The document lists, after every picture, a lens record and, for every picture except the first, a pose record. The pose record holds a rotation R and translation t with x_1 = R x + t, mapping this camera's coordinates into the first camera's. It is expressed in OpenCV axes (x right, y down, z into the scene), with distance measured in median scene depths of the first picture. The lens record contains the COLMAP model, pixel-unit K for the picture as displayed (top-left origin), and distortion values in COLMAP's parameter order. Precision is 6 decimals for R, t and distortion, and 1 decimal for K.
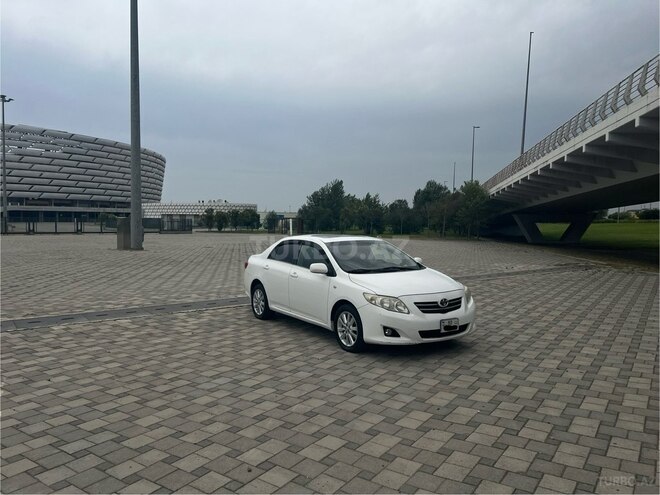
lens RADIAL K [[495.5, 0, 326.6], [0, 495.5, 243.2], [0, 0, 1]] dist [0.044096, -0.044165]
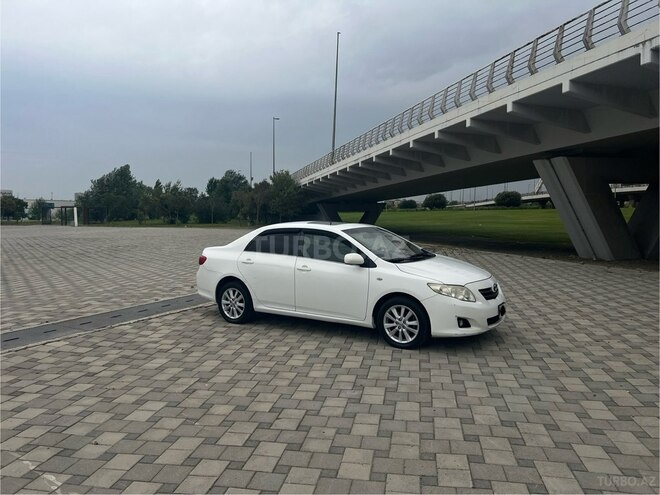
lens RADIAL K [[495.5, 0, 334.4], [0, 495.5, 251.1], [0, 0, 1]] dist [0.044096, -0.044165]
pose [[0.905517, -0.035338, 0.422836, -0.135839], [0.019671, 0.998951, 0.041360, -0.000230], [-0.423854, -0.029134, 0.905262, 0.071140]]
